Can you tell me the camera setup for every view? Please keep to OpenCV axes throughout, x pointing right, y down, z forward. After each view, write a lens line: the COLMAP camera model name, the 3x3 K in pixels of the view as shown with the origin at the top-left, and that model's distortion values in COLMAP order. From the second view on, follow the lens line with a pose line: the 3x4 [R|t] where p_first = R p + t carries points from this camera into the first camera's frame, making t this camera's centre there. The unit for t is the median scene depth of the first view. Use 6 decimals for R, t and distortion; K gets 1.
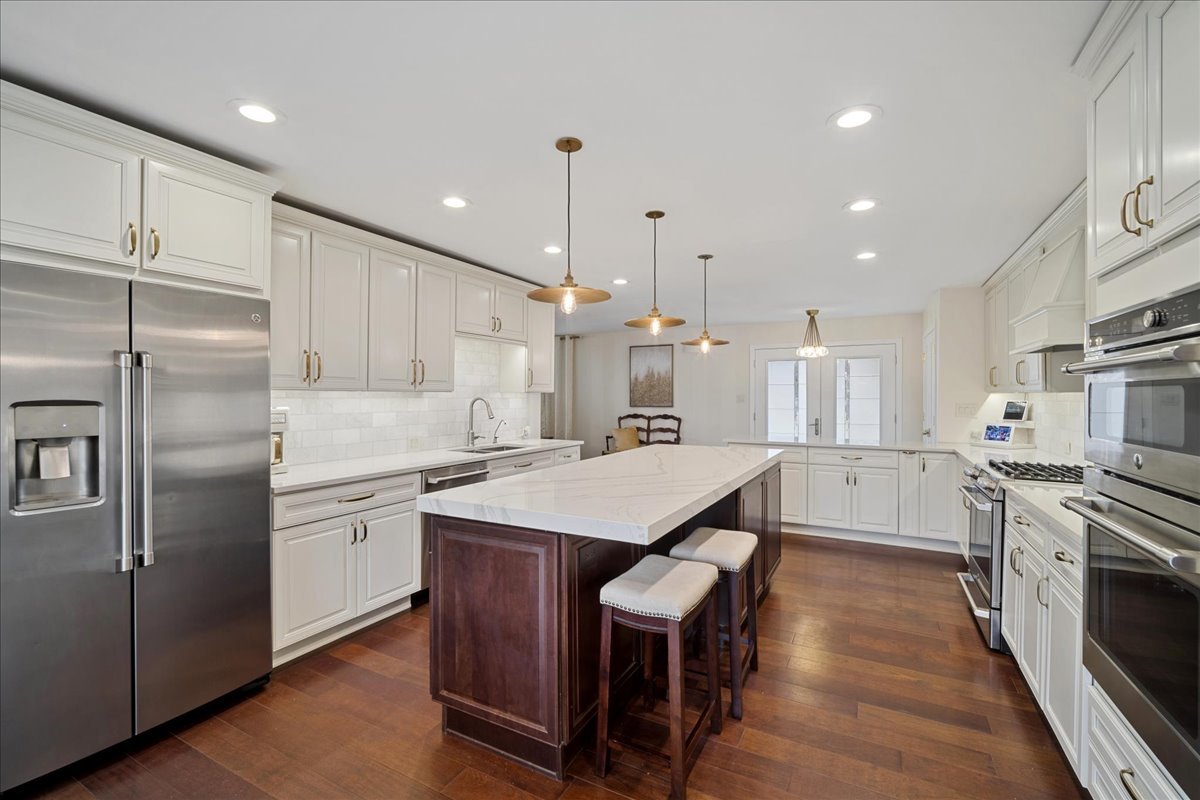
lens RADIAL K [[517.2, 0, 597.3], [0, 517.2, 401.2], [0, 0, 1]] dist [-0.005126, -0.000207]
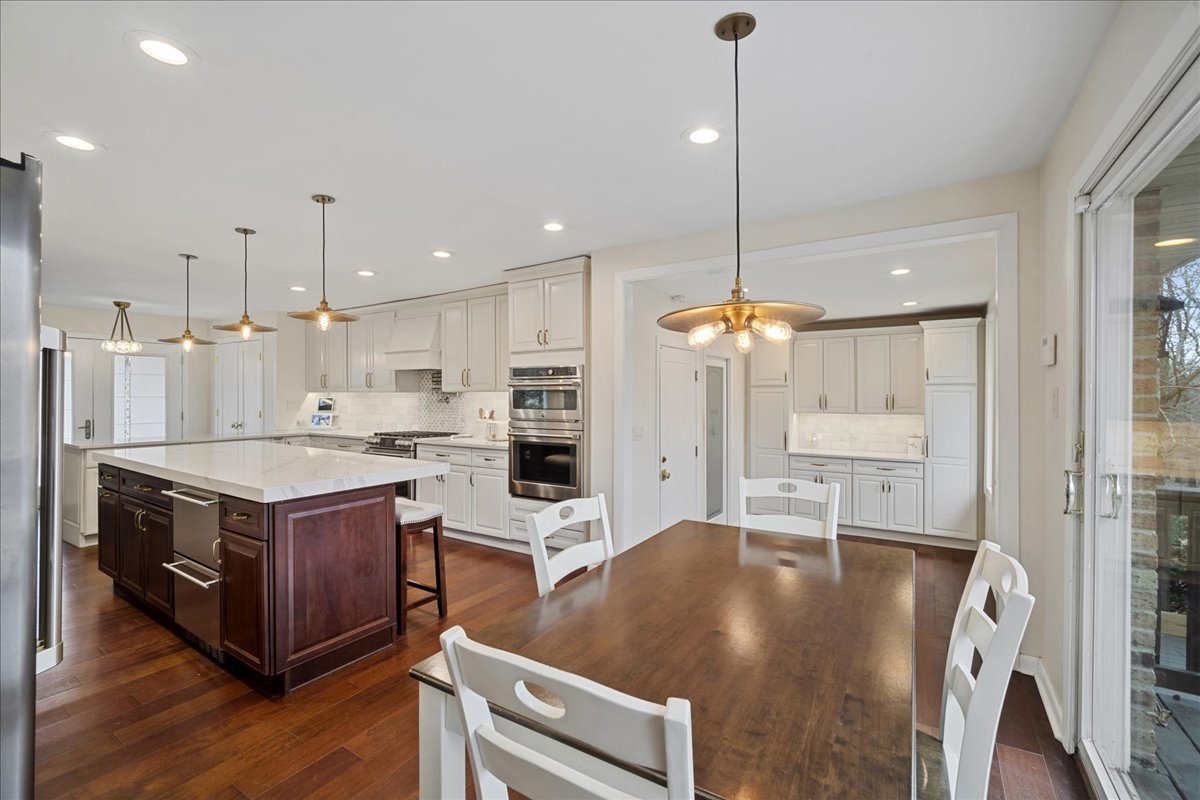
lens RADIAL K [[517.2, 0, 596.1], [0, 517.2, 396.8], [0, 0, 1]] dist [-0.005126, -0.000207]
pose [[0.081755, -0.002917, 0.996648, -0.603902], [0.008371, 0.999962, 0.002240, -0.000843], [-0.996617, 0.008159, 0.081776, 0.105859]]
